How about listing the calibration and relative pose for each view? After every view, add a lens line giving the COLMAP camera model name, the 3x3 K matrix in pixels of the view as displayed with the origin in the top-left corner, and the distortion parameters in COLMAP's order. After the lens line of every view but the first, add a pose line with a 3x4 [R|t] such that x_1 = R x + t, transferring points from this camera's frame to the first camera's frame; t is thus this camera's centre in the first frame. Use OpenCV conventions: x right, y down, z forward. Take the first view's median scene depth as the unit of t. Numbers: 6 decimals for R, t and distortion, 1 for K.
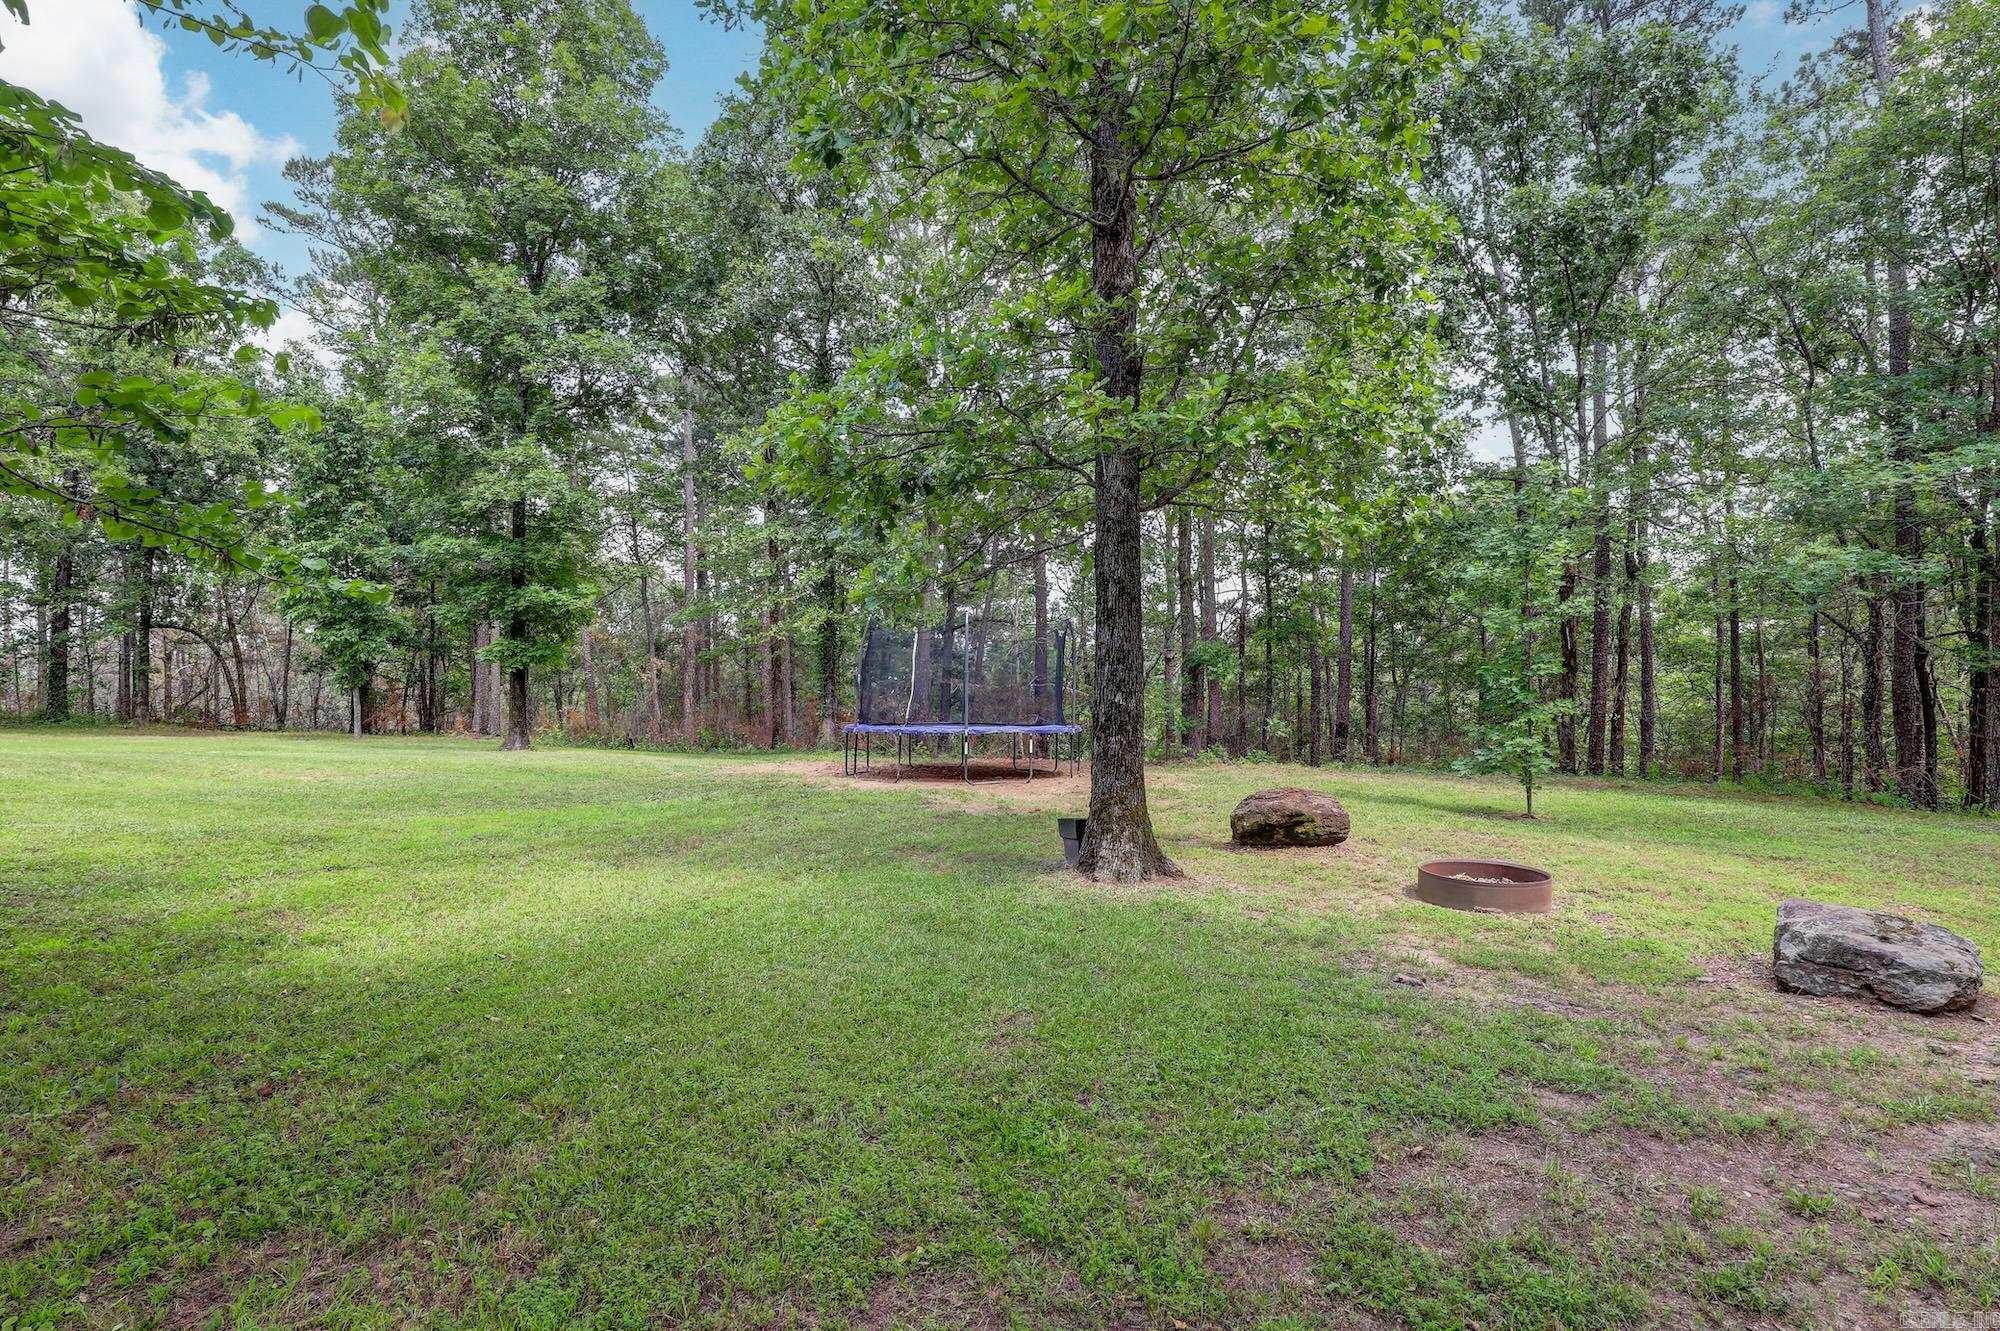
lens RADIAL K [[941.4, 0, 999.5], [0, 941.4, 670.2], [0, 0, 1]] dist [-0.036716, 0.008429]
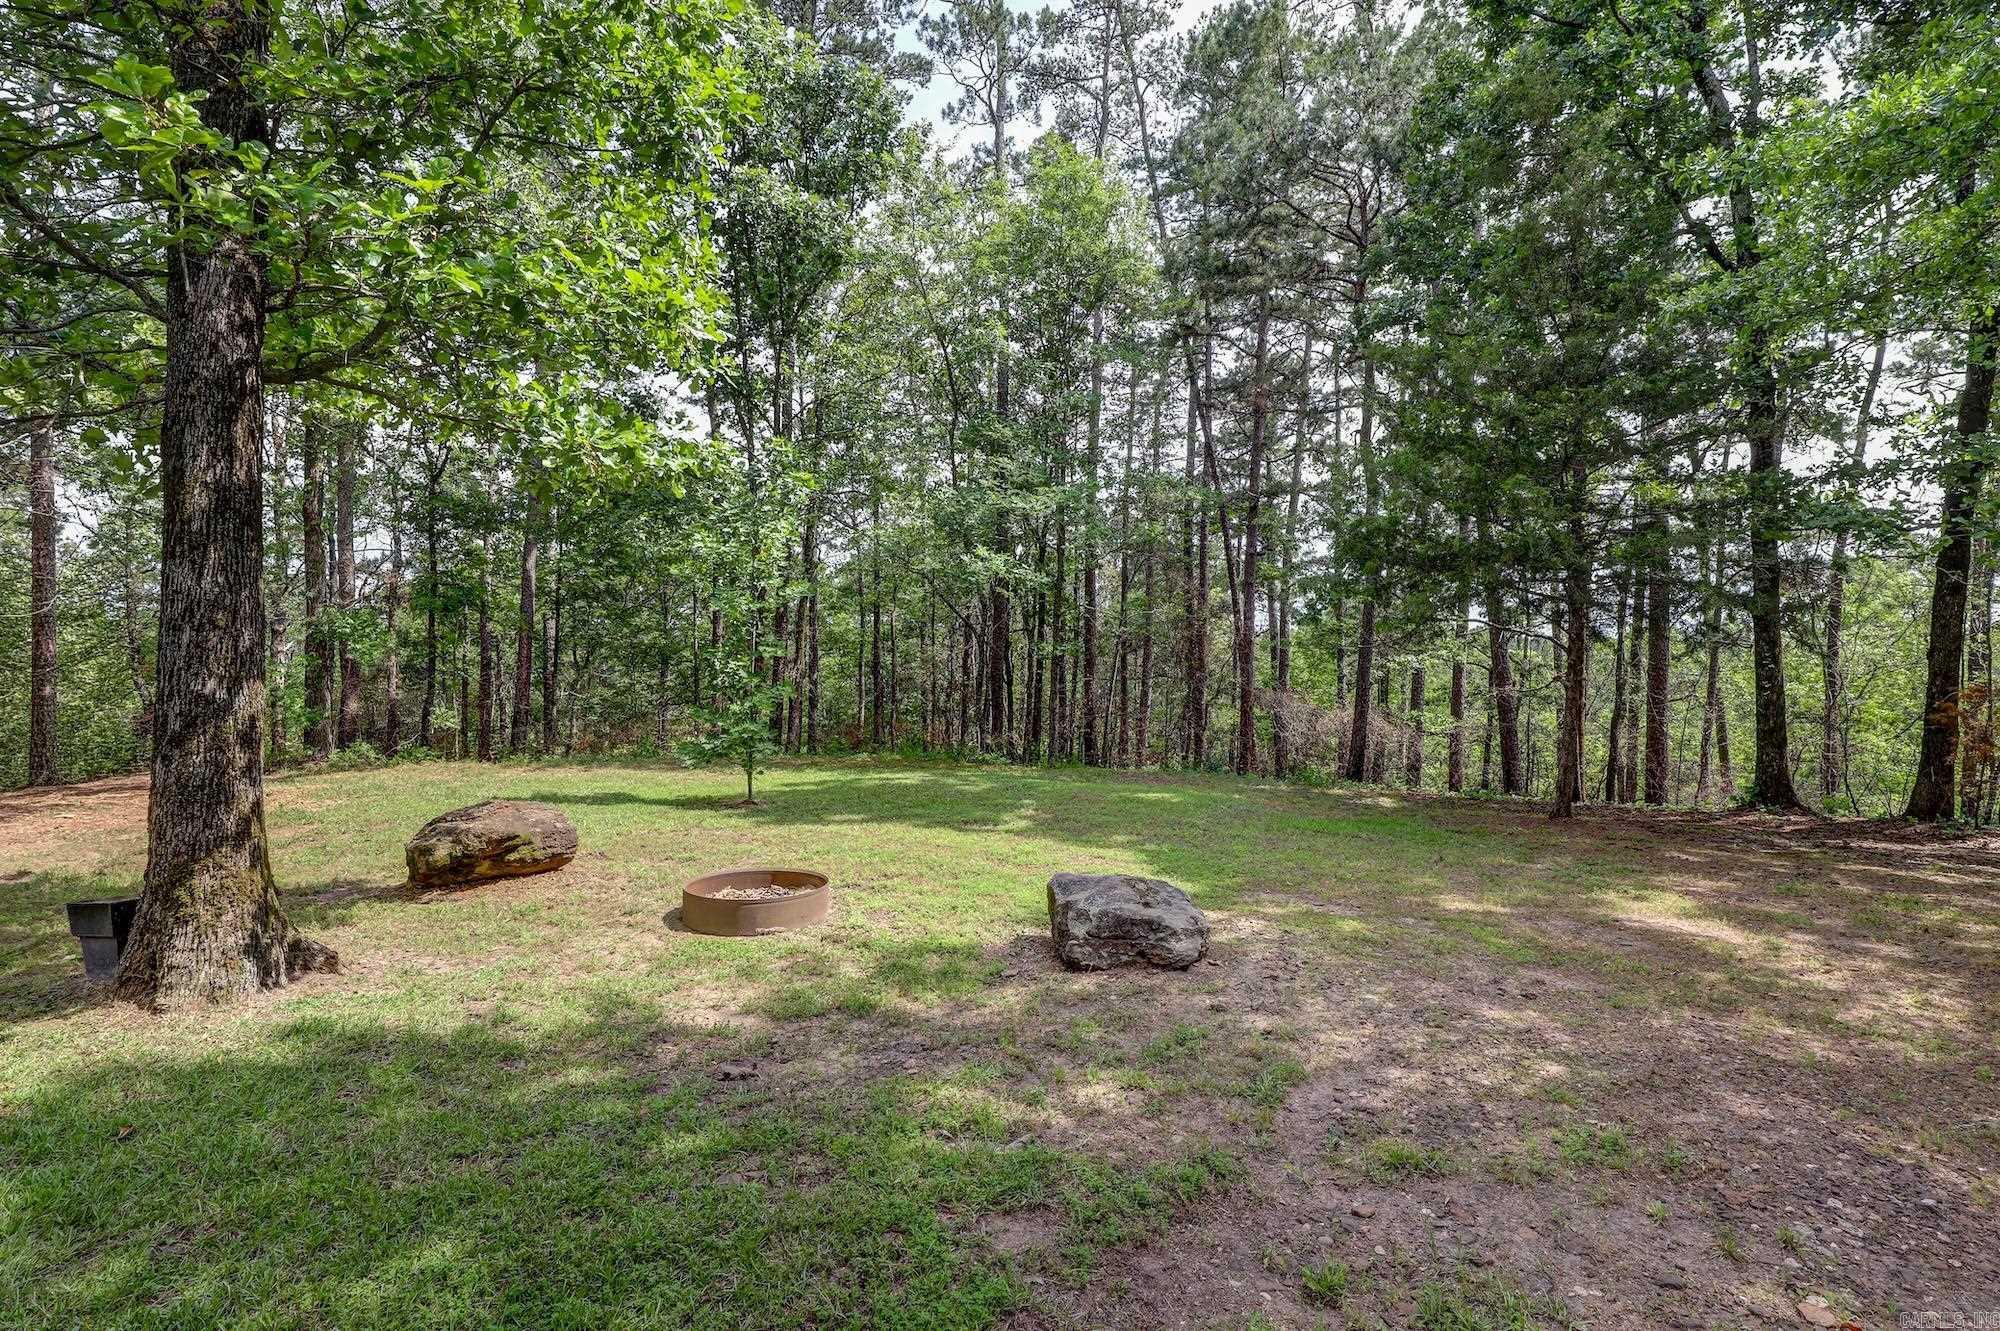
lens RADIAL K [[941.4, 0, 1042.1], [0, 941.4, 664.2], [0, 0, 1]] dist [-0.036716, 0.008429]
pose [[0.641371, 0.005739, 0.767209, 0.013996], [-0.015874, 0.999857, 0.005791, 0.001931], [-0.767067, -0.015893, 0.641370, 0.168884]]
